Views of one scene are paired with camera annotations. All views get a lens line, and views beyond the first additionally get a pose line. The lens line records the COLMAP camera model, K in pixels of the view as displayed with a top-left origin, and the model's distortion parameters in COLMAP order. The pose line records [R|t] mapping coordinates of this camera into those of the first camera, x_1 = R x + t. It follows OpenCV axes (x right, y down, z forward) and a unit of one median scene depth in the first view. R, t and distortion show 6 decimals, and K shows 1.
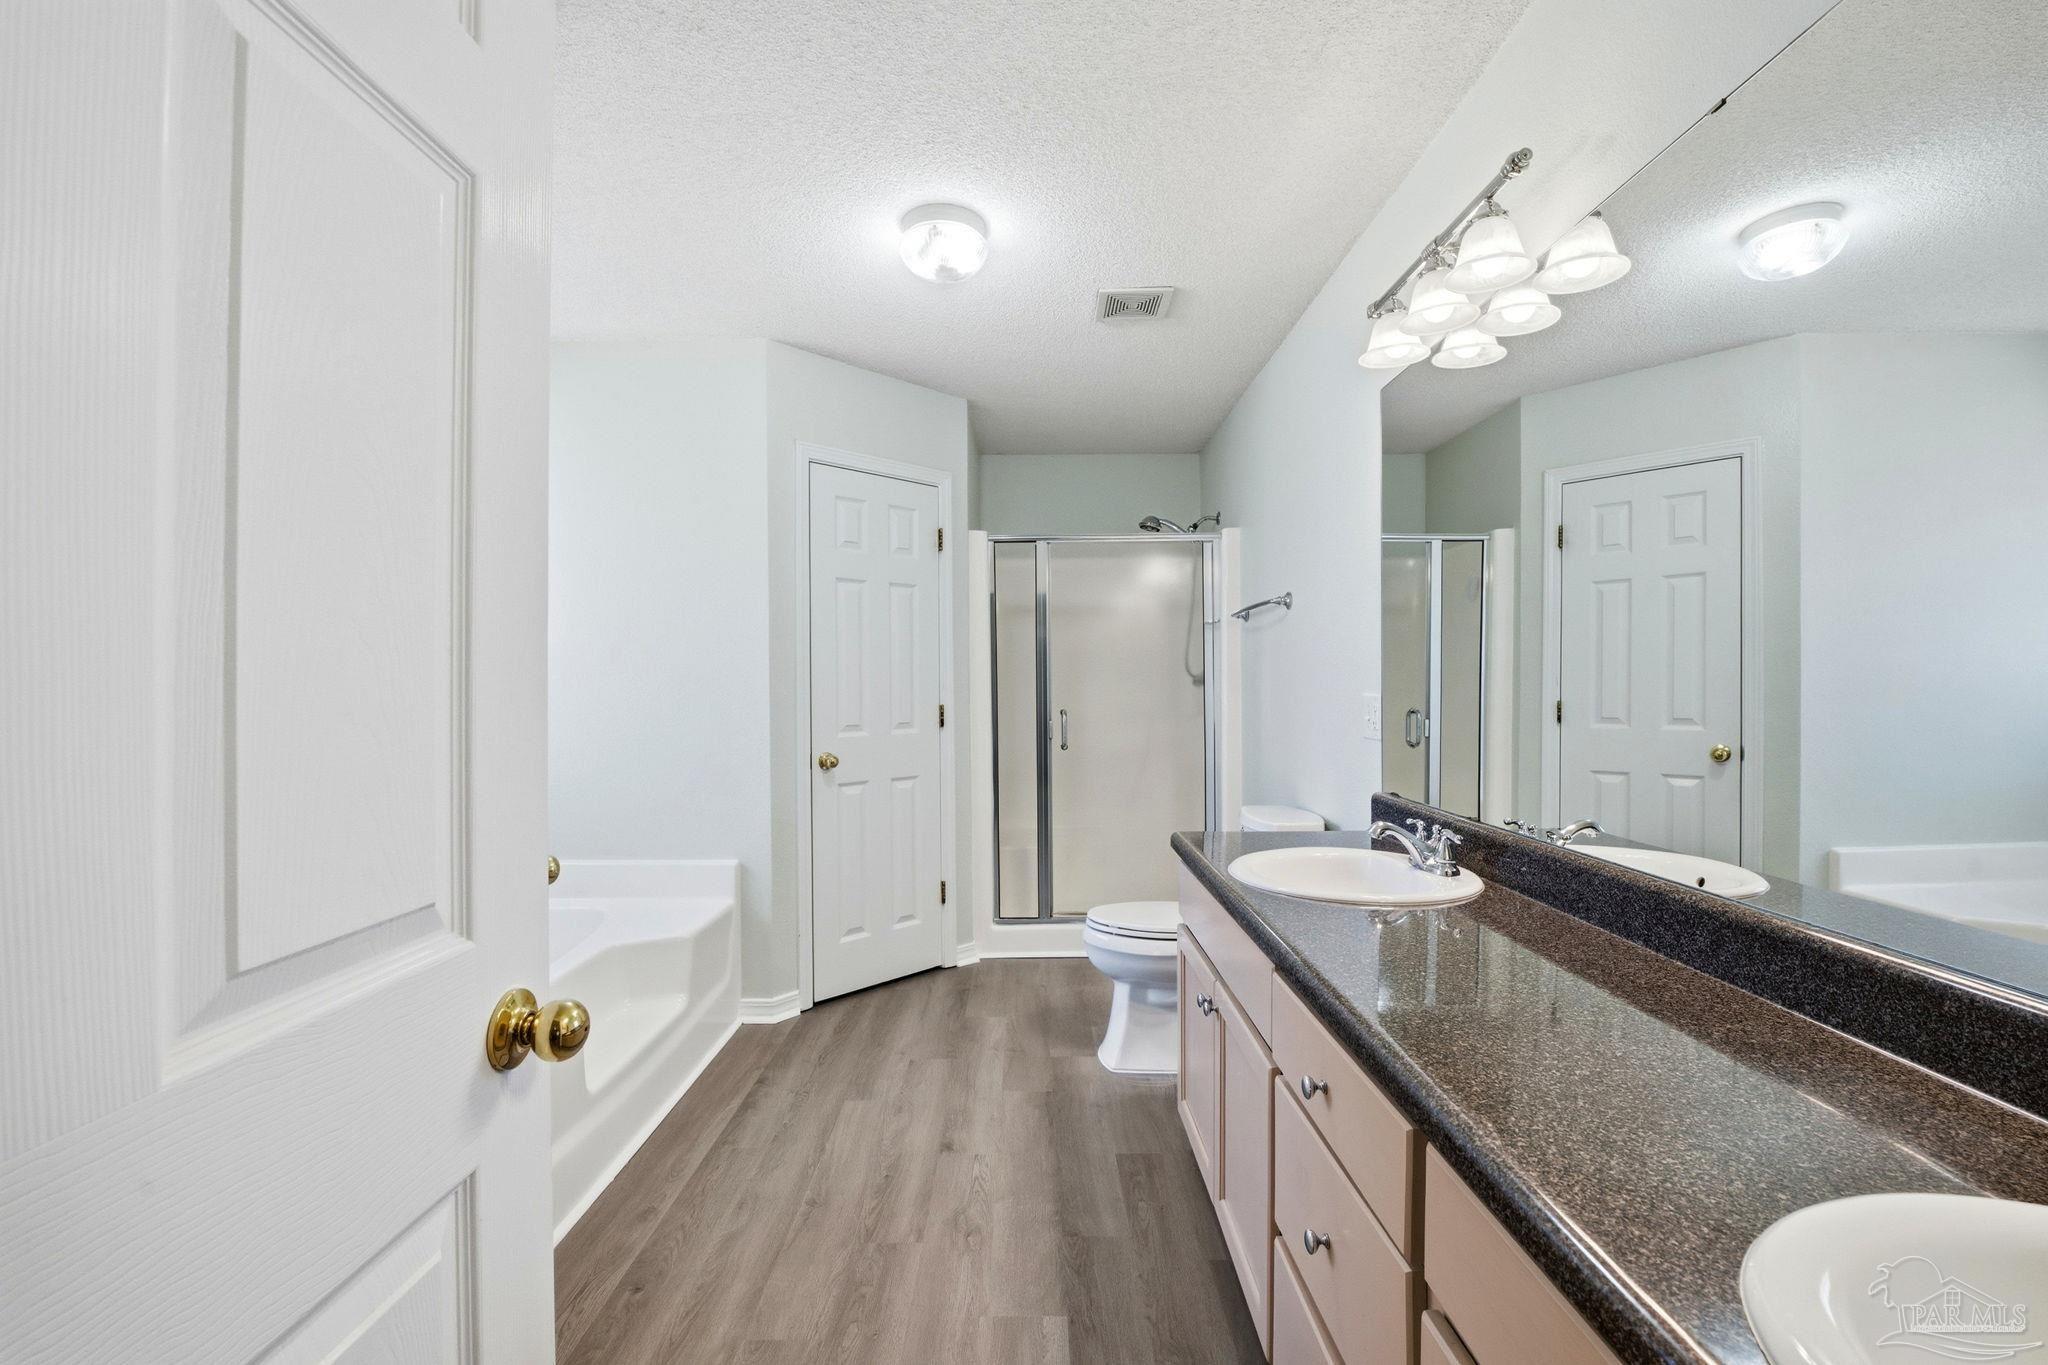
lens RADIAL K [[834.3, 0, 1025.5], [0, 834.3, 676.6], [0, 0, 1]] dist [-0.014449, 0.000604]
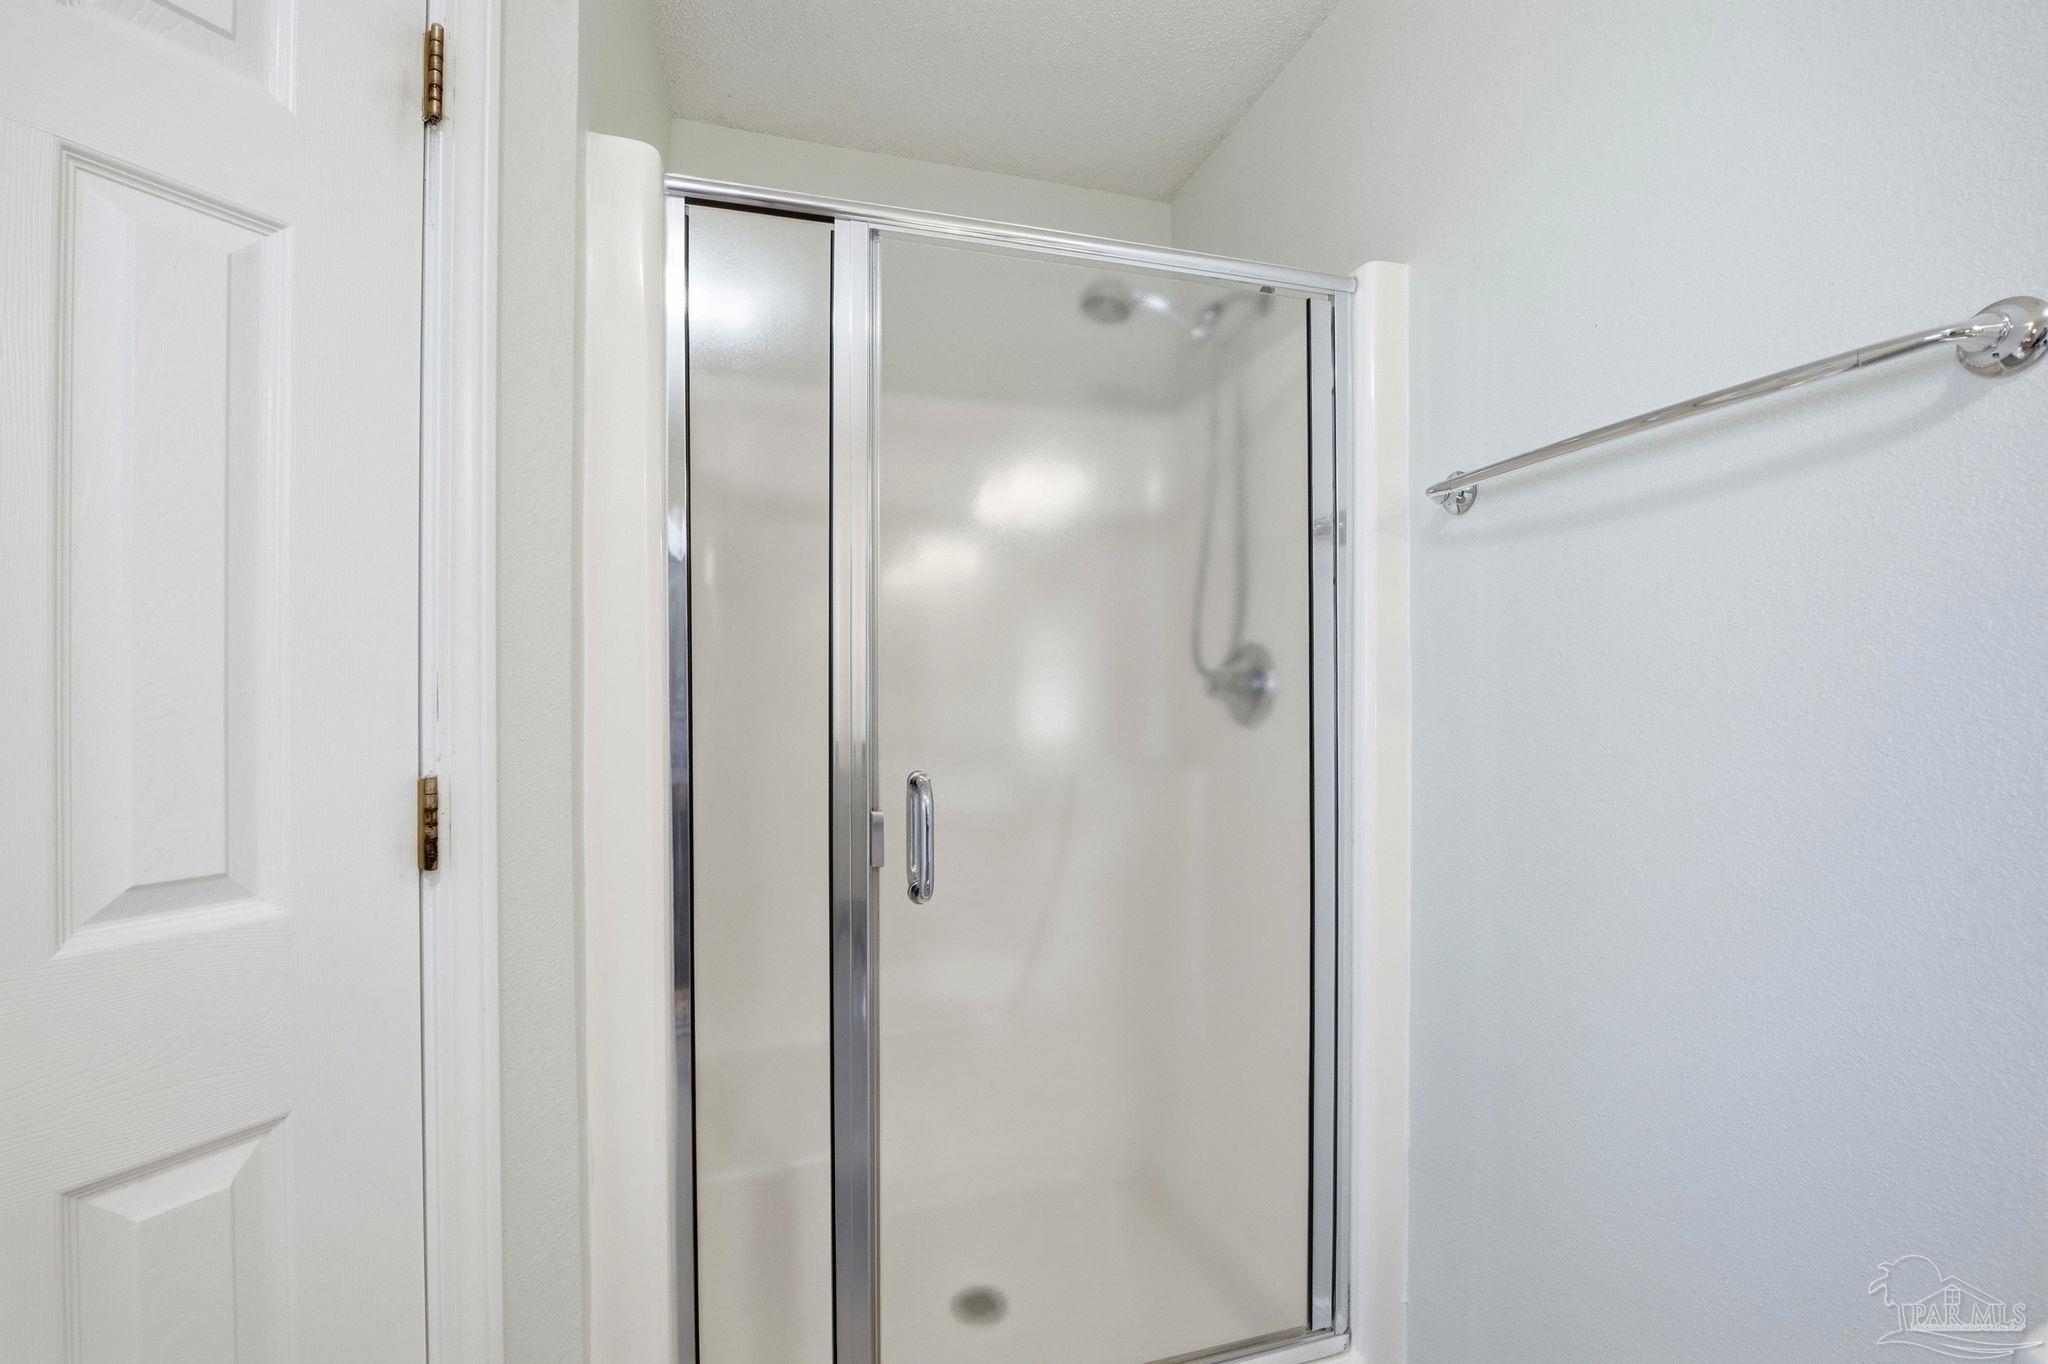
lens RADIAL K [[834.3, 0, 1031.6], [0, 834.3, 682.9], [0, 0, 1]] dist [-0.014449, 0.000604]
pose [[0.943304, 0.008755, 0.331813, -0.018512], [-0.005452, 0.999926, -0.010884, 0.009197], [-0.331884, 0.008458, 0.943282, 0.724604]]
